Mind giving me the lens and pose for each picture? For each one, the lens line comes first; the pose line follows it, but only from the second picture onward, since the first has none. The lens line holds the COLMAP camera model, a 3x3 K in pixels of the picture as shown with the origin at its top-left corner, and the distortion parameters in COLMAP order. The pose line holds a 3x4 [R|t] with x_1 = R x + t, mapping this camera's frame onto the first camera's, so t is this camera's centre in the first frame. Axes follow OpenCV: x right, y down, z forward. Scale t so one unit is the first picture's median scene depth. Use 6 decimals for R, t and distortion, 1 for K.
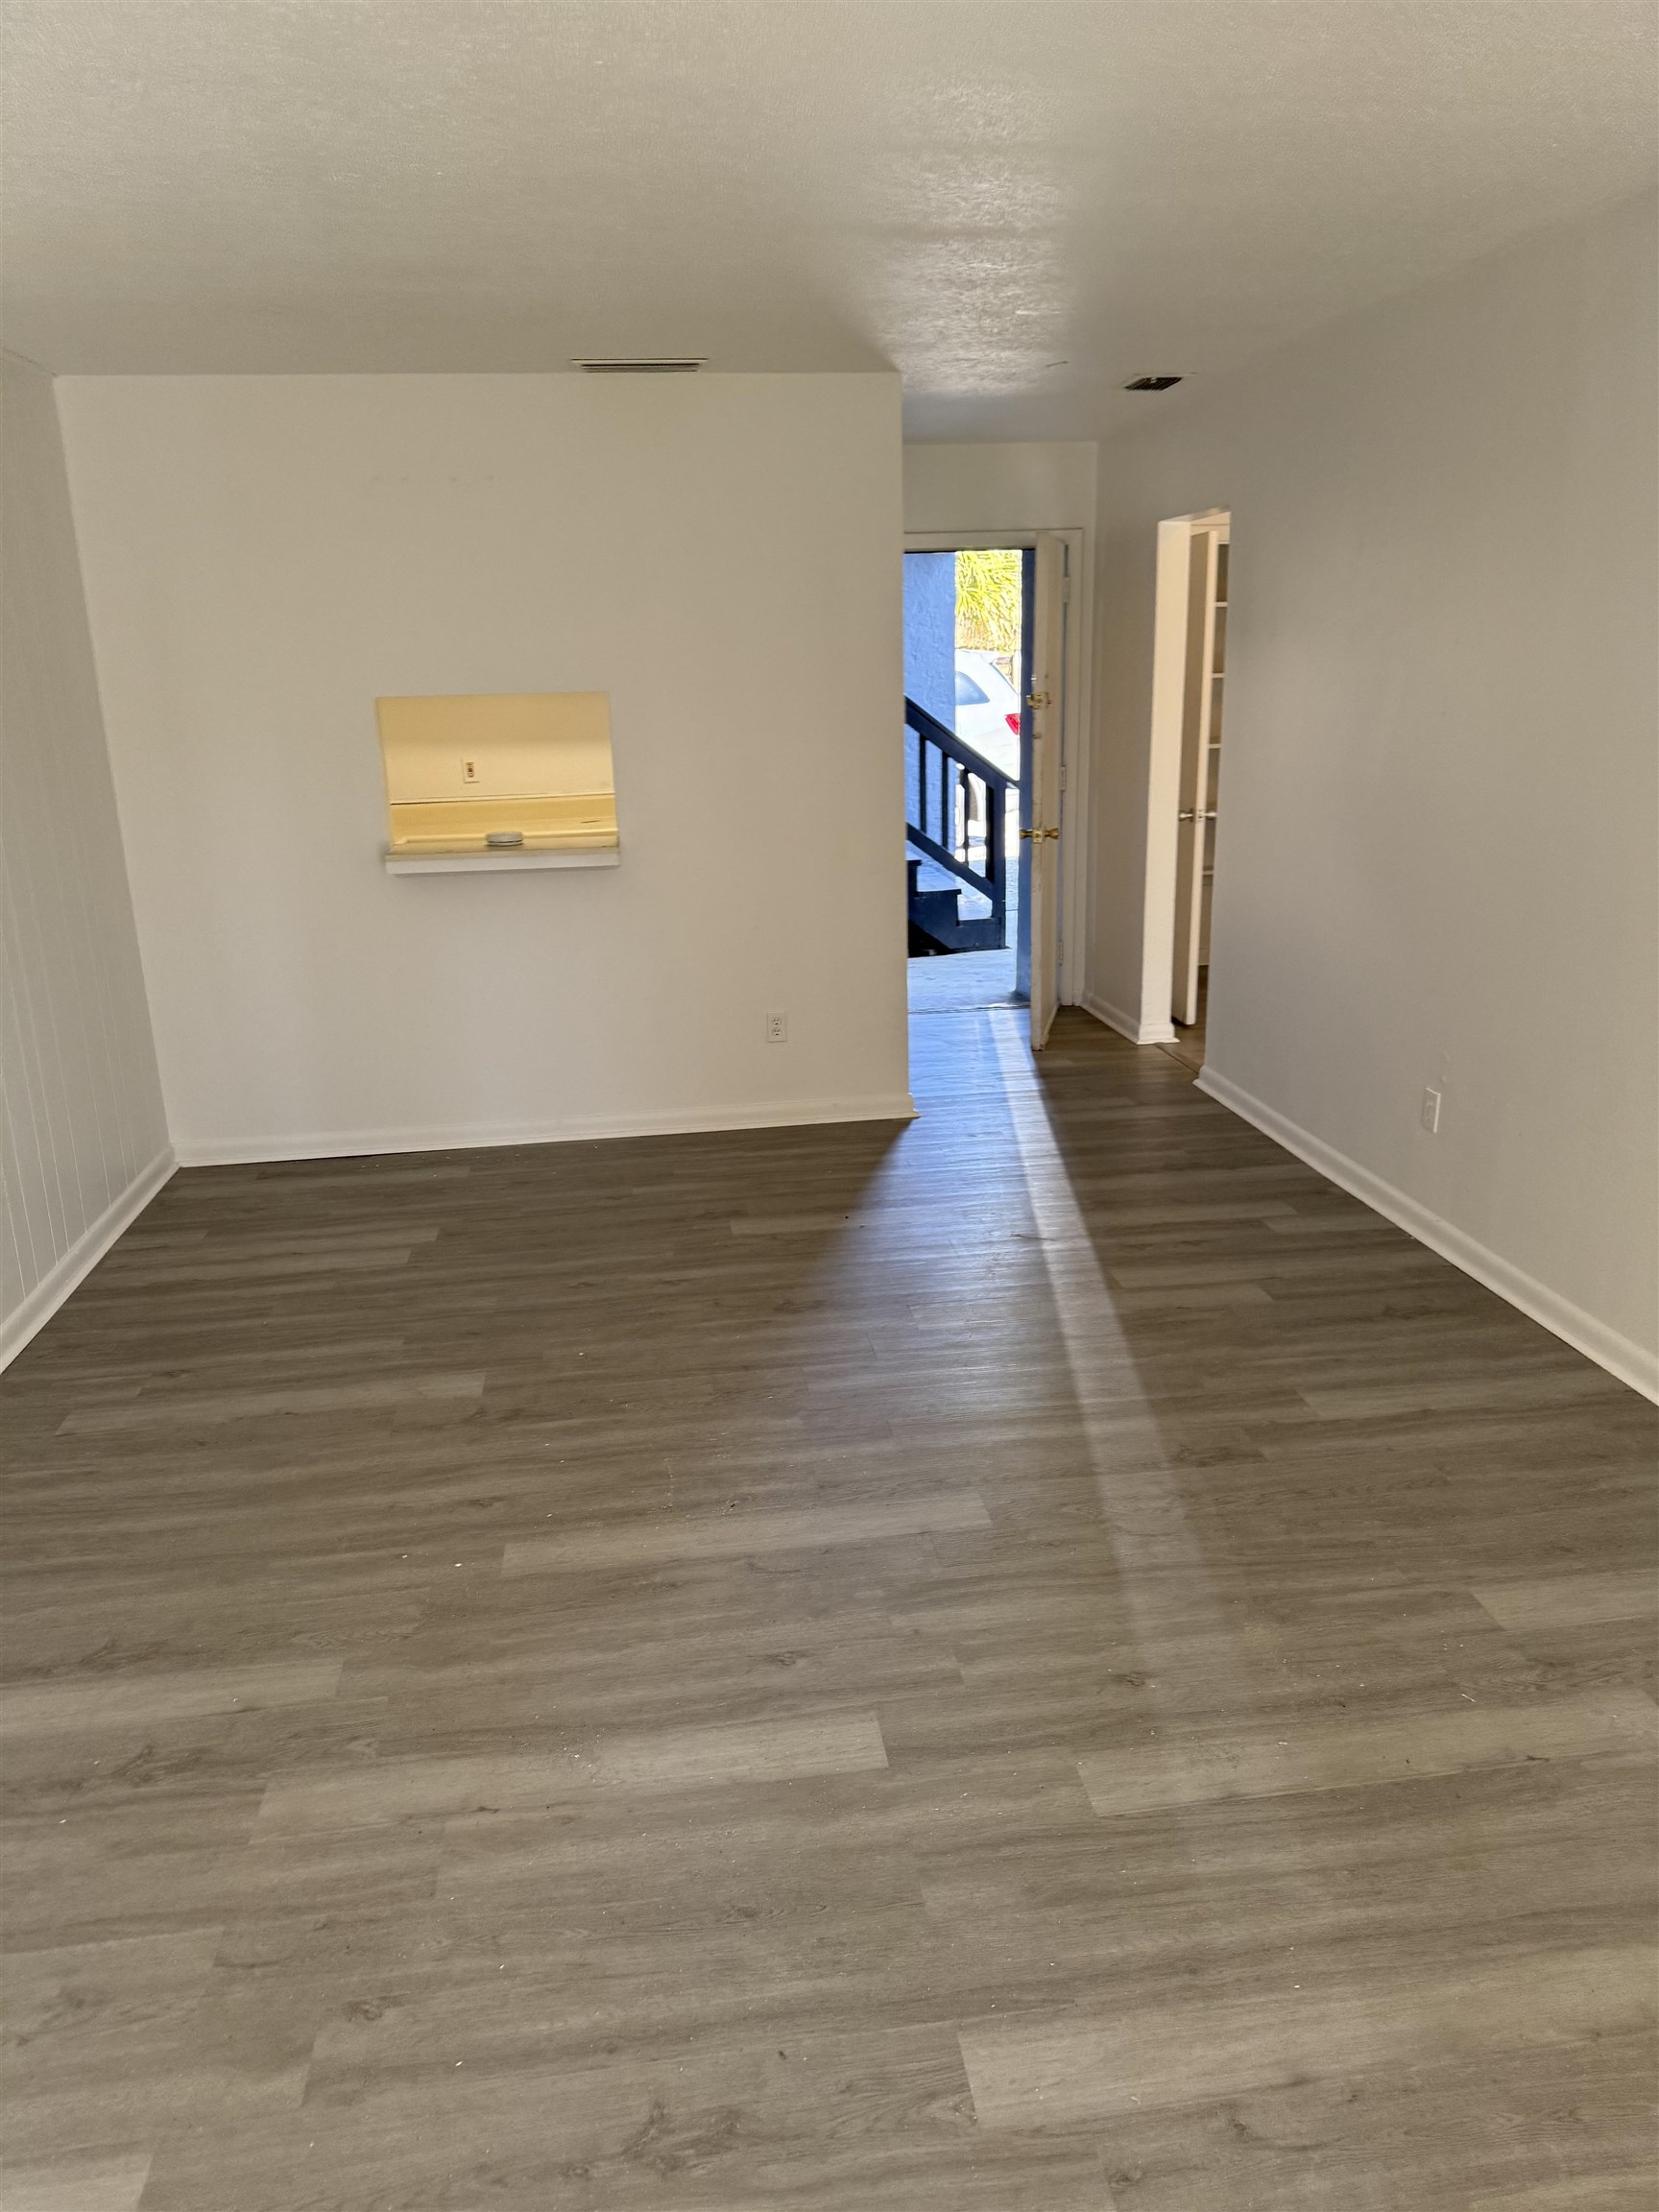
lens RADIAL K [[1554.8, 0, 829.5], [0, 1554.8, 1106.0], [0, 0, 1]] dist [0.005268, 0.005976]
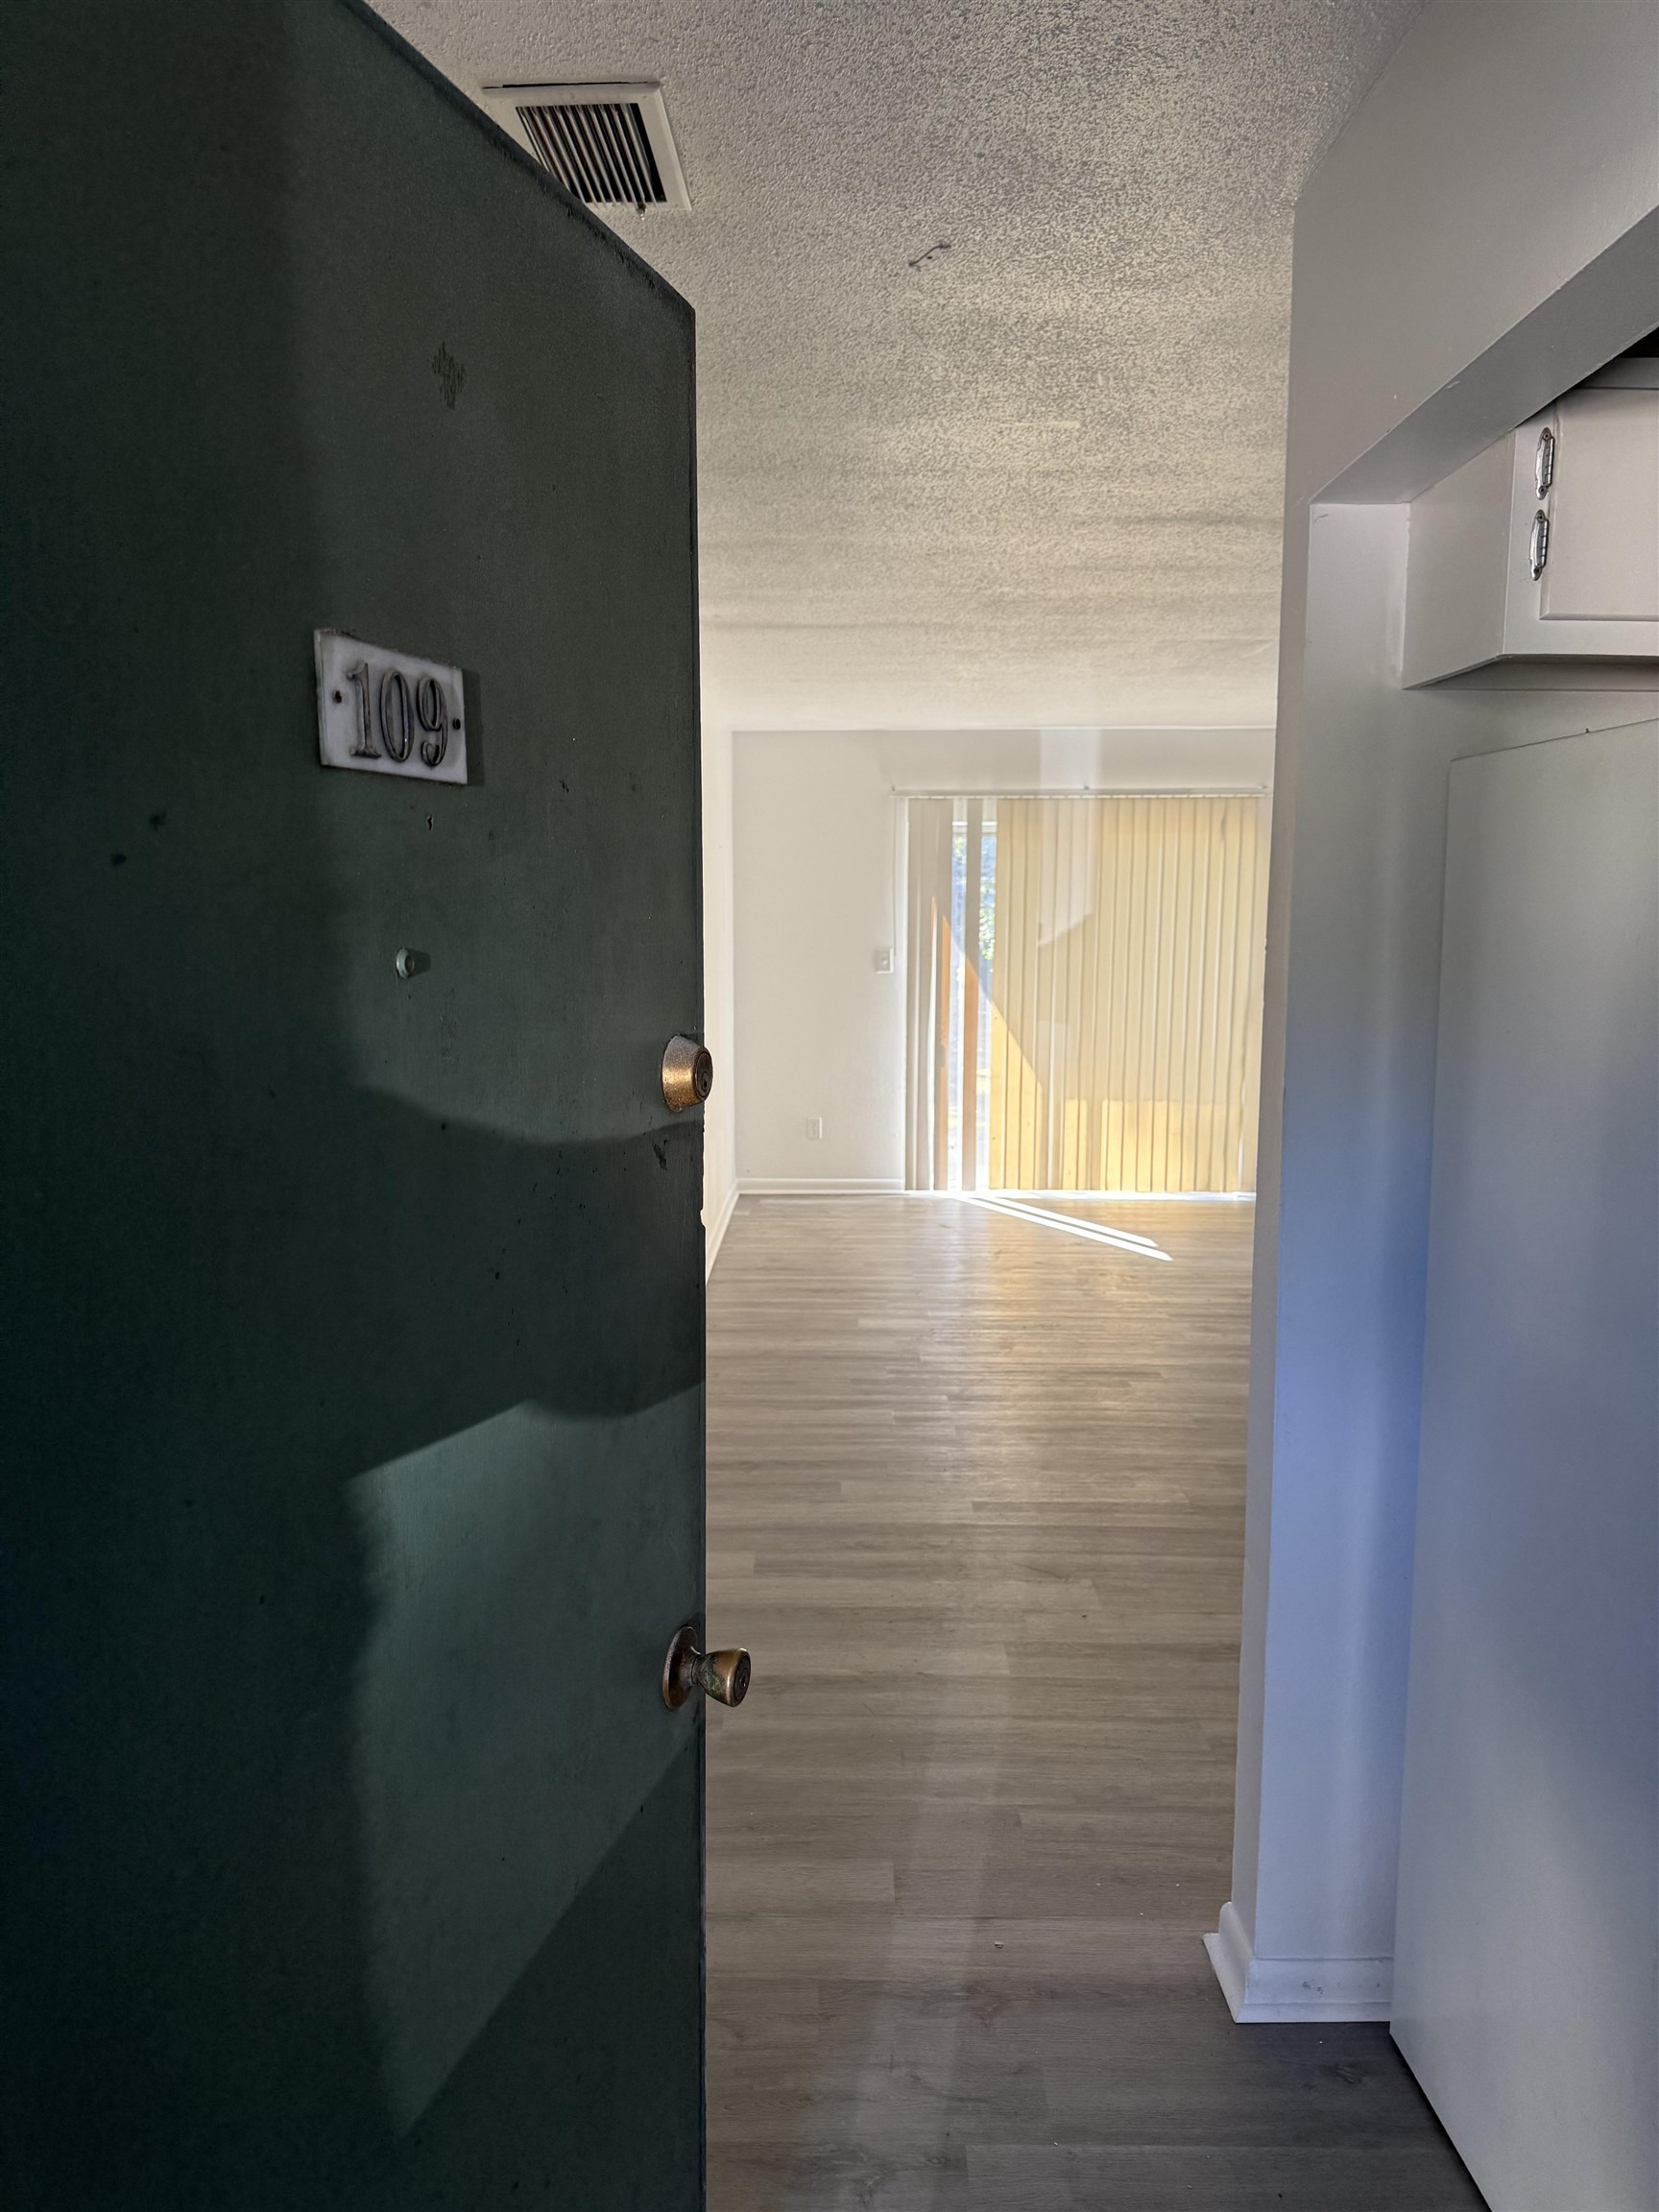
lens RADIAL K [[1539.4, 0, 817.3], [0, 1539.4, 1135.6], [0, 0, 1]] dist [0.097032, -0.125922]
pose [[-0.988409, 0.006537, 0.151671, 0.152876], [0.067327, 0.914324, 0.399348, -0.580119], [-0.136065, 0.404931, -0.904166, 2.077661]]
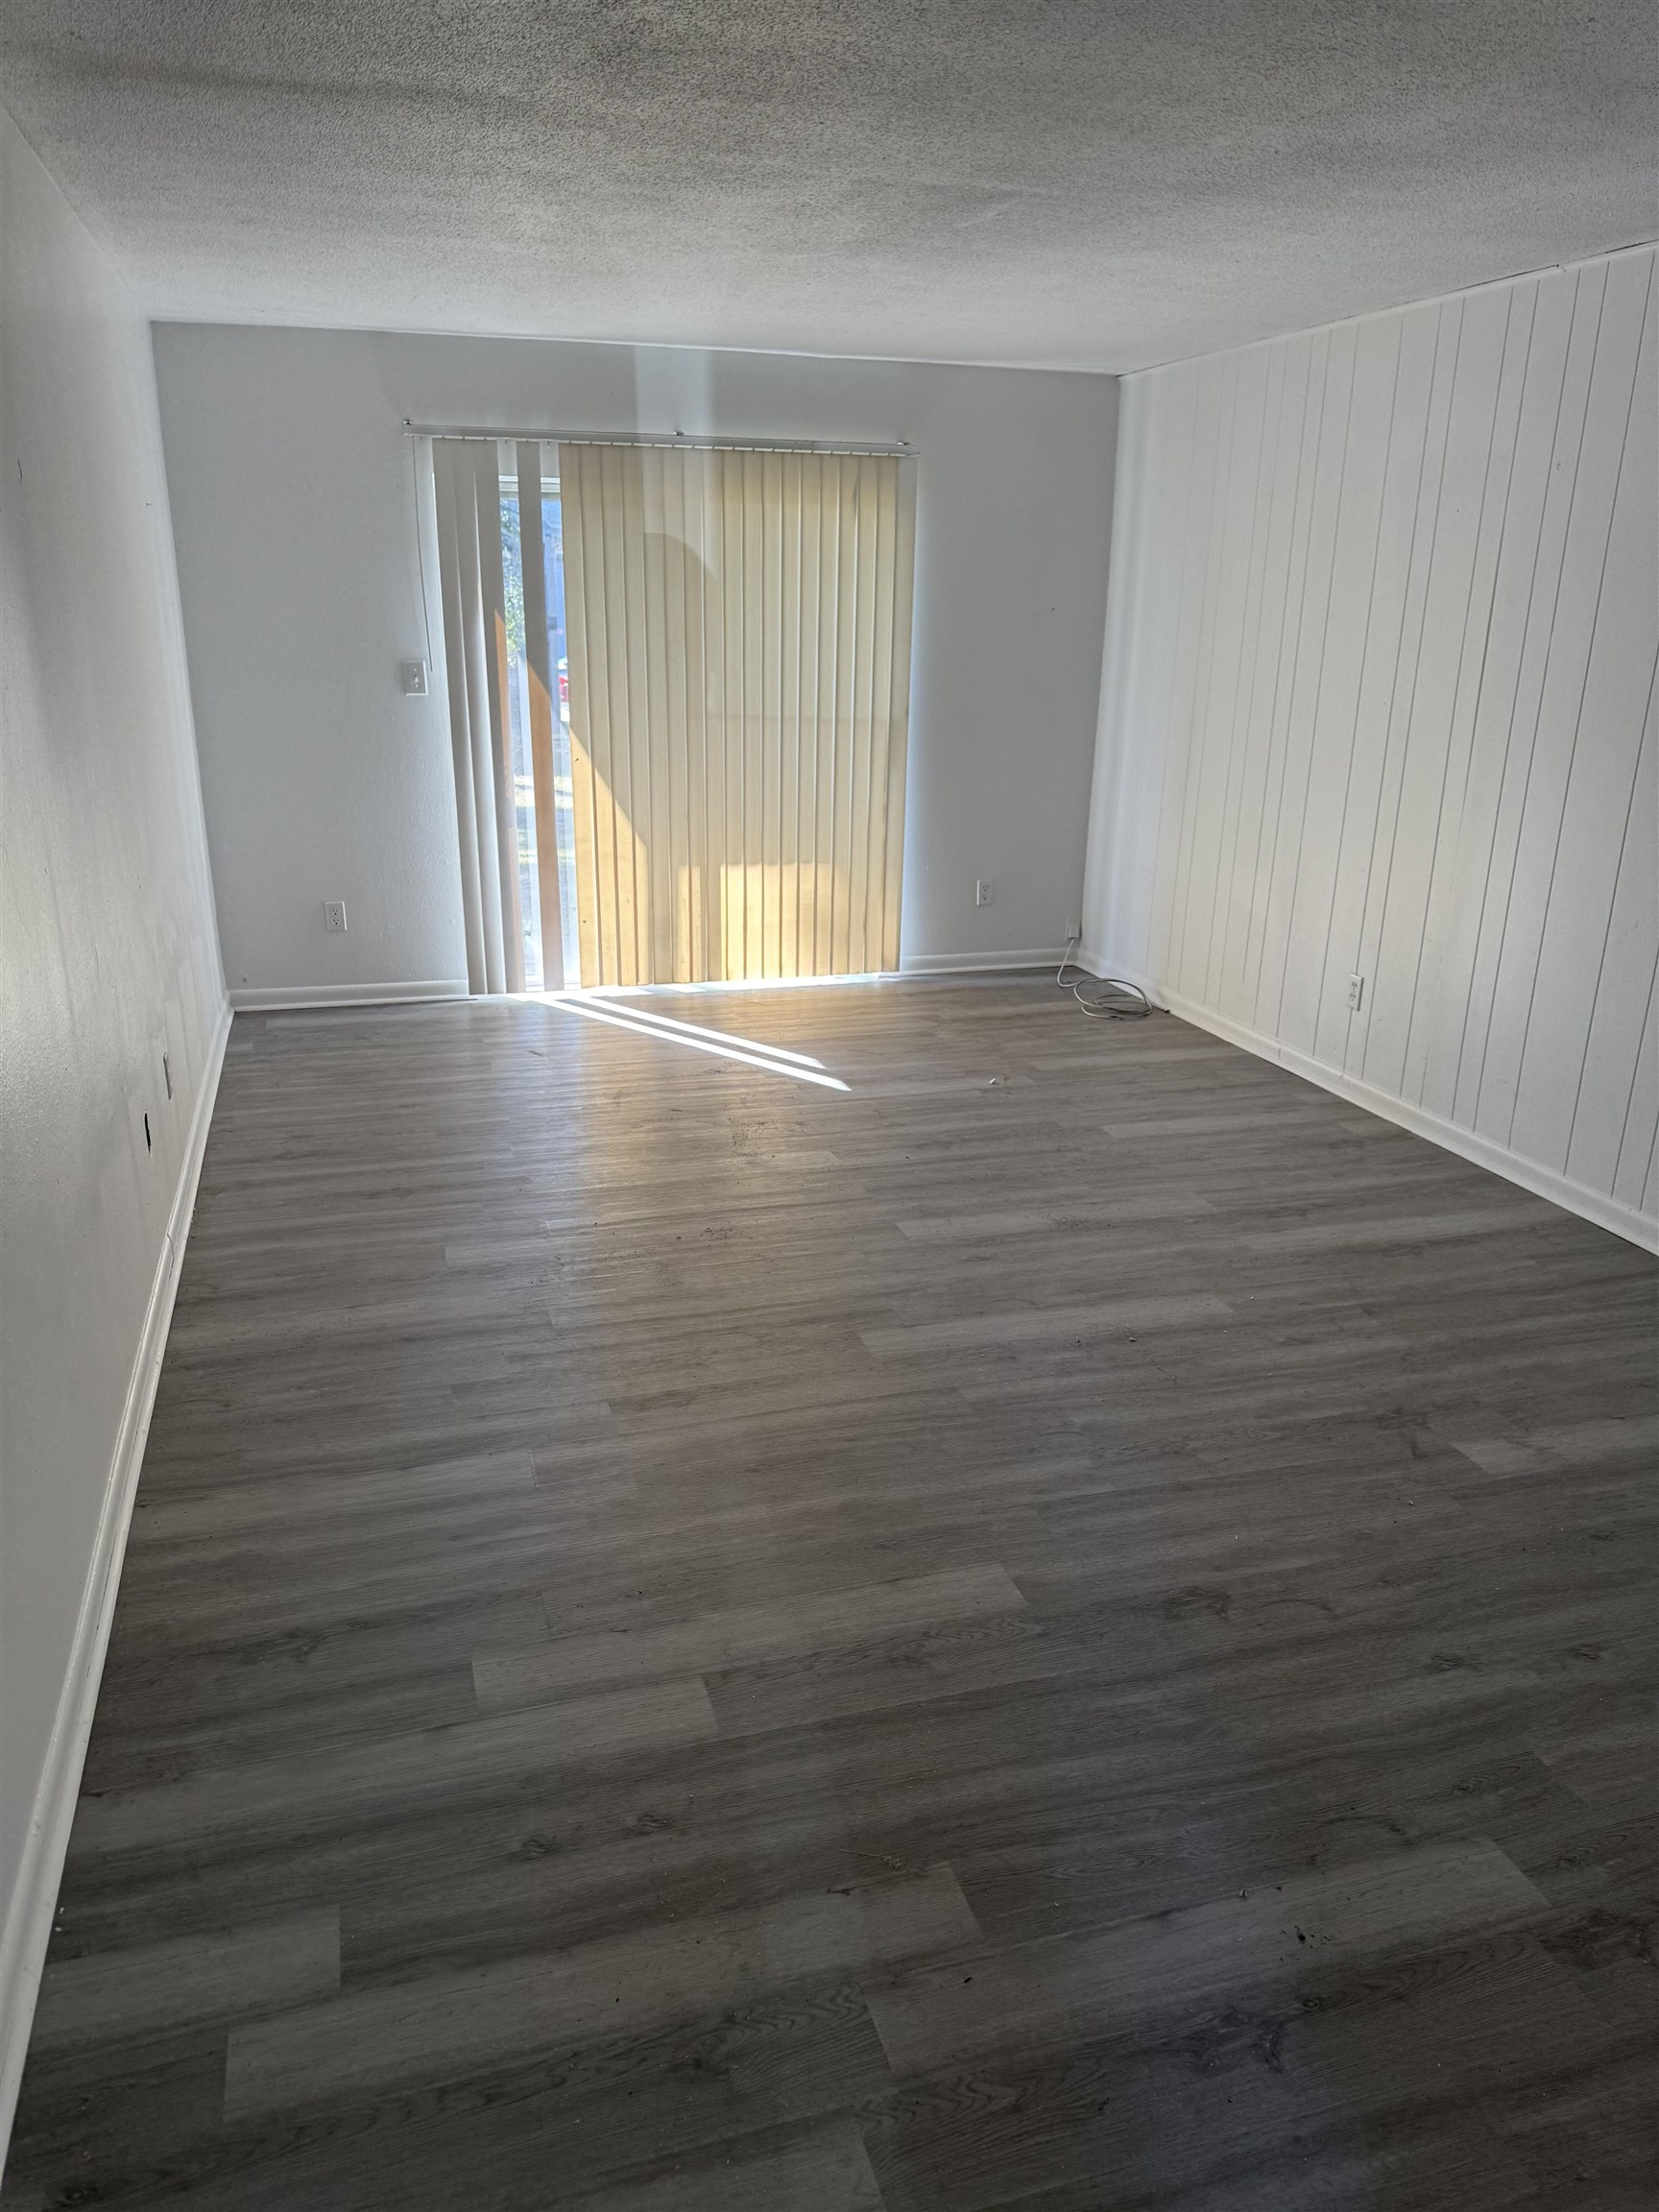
lens RADIAL K [[1567.5, 0, 806.5], [0, 1567.5, 1114.3], [0, 0, 1]] dist [0.075424, -0.060971]
pose [[-0.988639, 0.066251, -0.134924, 0.248114], [-0.021523, 0.825981, 0.563287, -0.470234], [0.148763, 0.559791, -0.815171, 1.575956]]
